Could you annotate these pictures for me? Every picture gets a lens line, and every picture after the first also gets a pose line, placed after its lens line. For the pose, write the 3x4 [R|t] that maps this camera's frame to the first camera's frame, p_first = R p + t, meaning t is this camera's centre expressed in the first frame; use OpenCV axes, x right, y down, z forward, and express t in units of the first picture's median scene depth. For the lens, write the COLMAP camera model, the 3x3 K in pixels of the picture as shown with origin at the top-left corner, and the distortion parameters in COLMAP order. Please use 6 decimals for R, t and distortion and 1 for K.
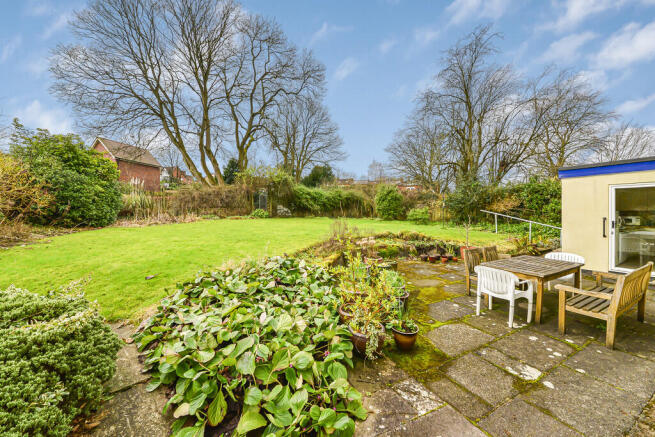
lens RADIAL K [[230.0, 0, 328.7], [0, 230.0, 213.6], [0, 0, 1]] dist [-0.002300, -0.000660]
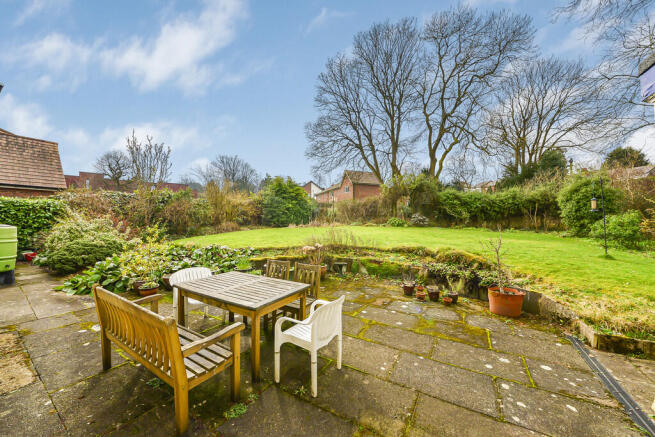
lens RADIAL K [[230.0, 0, 326.7], [0, 230.0, 217.7], [0, 0, 1]] dist [-0.002300, -0.000660]
pose [[0.545627, -0.003874, -0.838019, 0.333480], [-0.016589, 0.999743, -0.015423, 0.002157], [0.837864, 0.022317, 0.545423, 0.164942]]
